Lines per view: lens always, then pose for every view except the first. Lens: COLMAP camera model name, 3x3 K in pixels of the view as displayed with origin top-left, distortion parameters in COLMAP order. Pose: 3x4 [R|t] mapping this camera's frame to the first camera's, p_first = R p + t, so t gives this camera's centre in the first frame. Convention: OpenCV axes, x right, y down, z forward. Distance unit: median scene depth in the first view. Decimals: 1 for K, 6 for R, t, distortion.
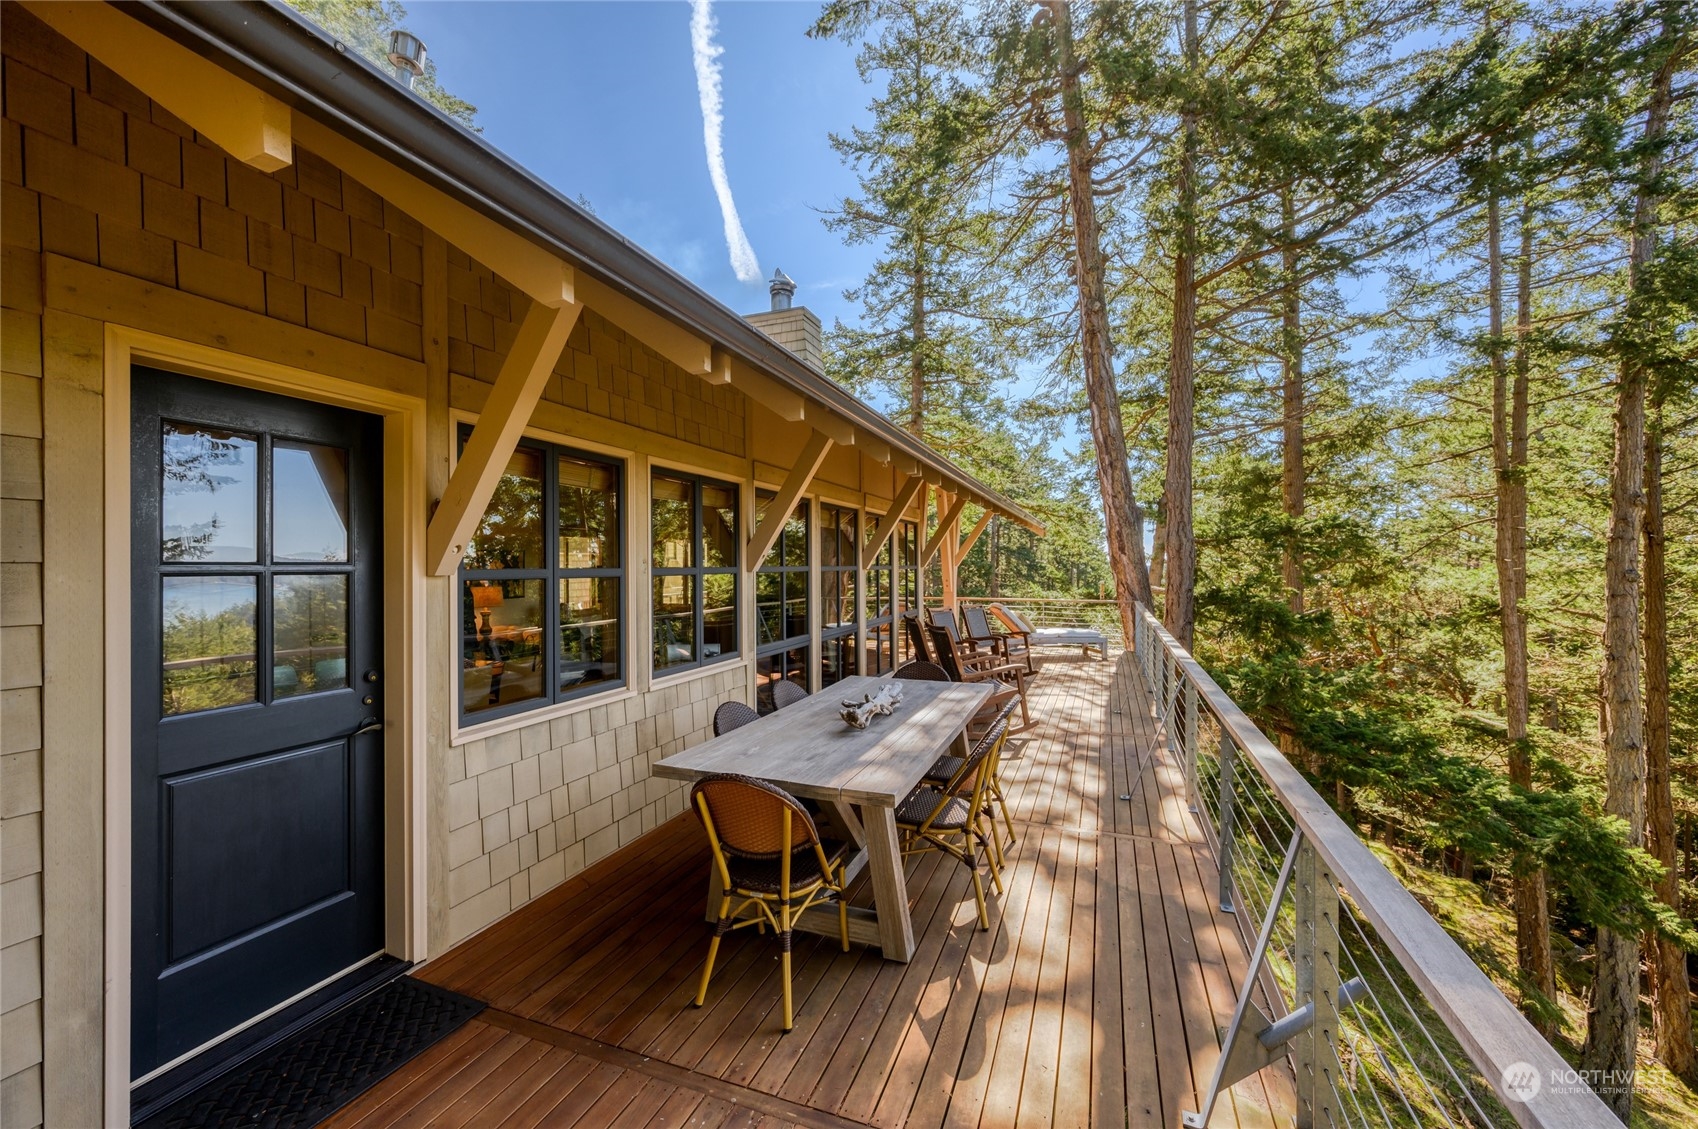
lens RADIAL K [[664.8, 0, 850.1], [0, 664.8, 567.6], [0, 0, 1]] dist [0.000224, 0.000255]
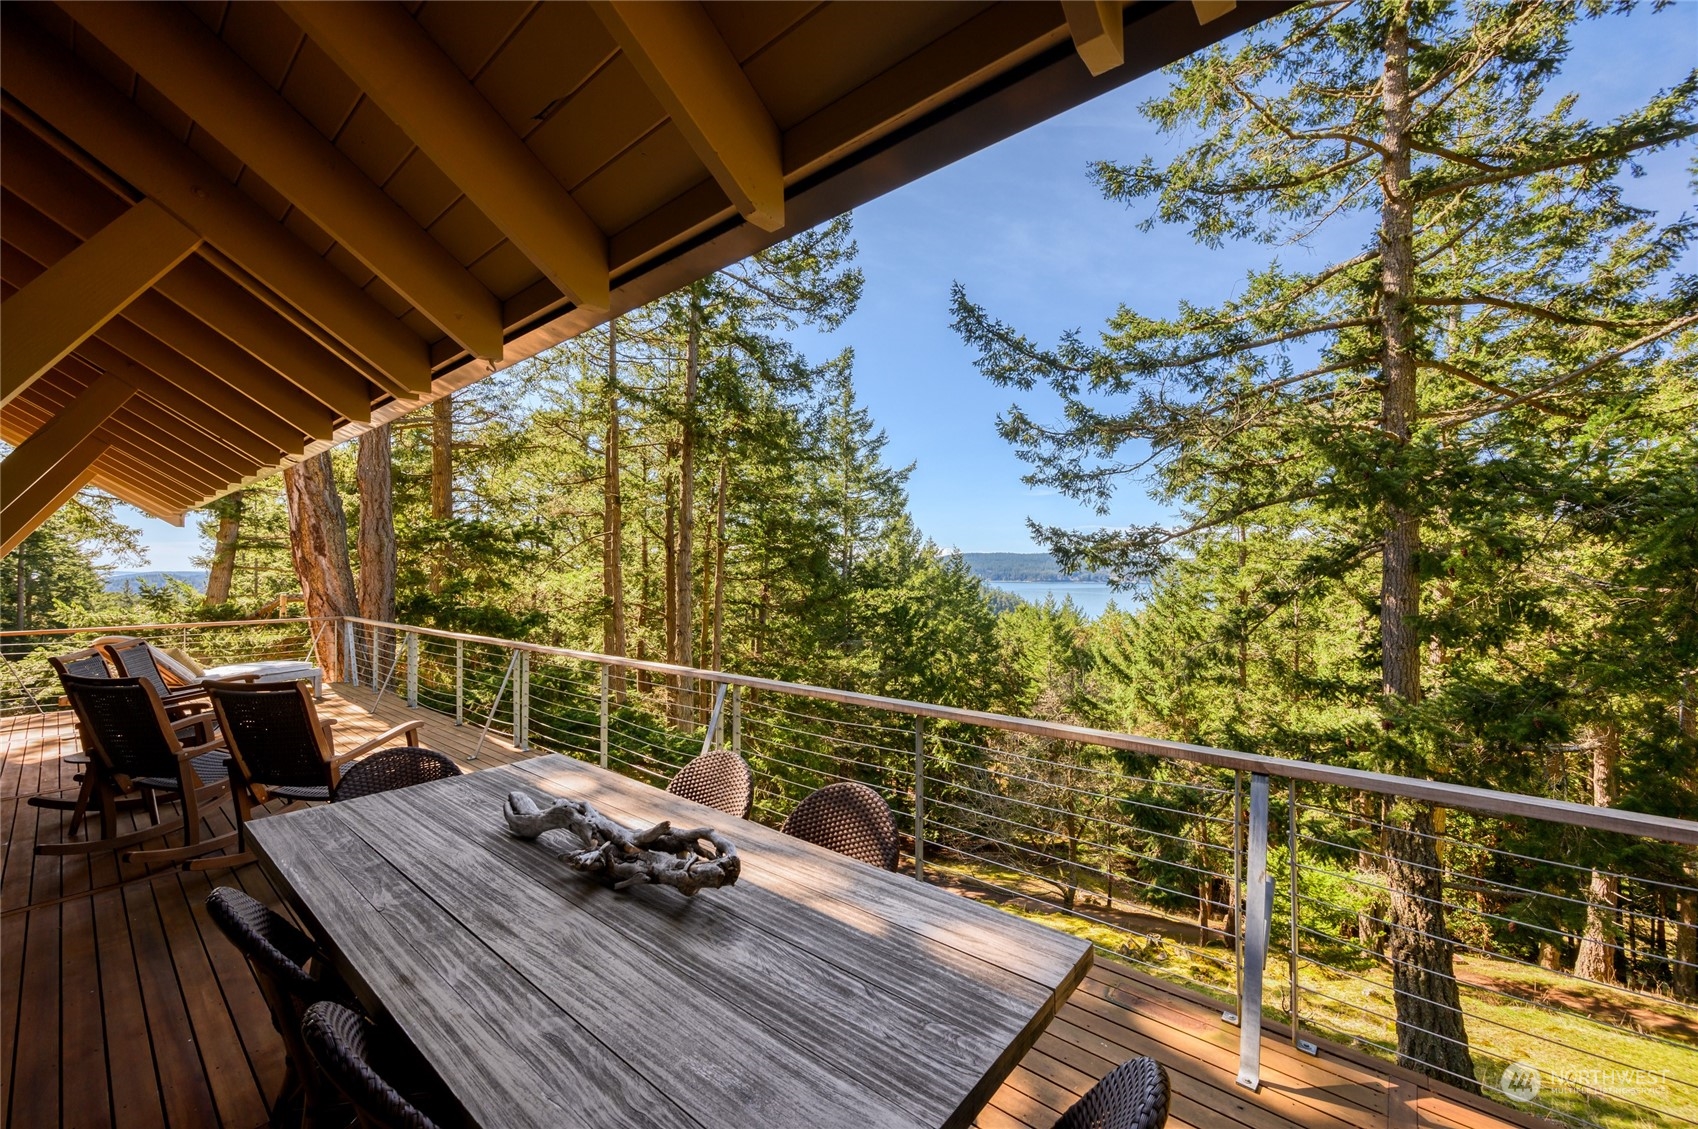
lens RADIAL K [[664.8, 0, 848.8], [0, 664.8, 566.1], [0, 0, 1]] dist [0.000224, 0.000255]
pose [[0.326812, 0.003067, 0.945084, -0.105605], [0.005543, 0.999971, -0.005162, -0.001017], [-0.945073, 0.006926, 0.326785, 0.179948]]
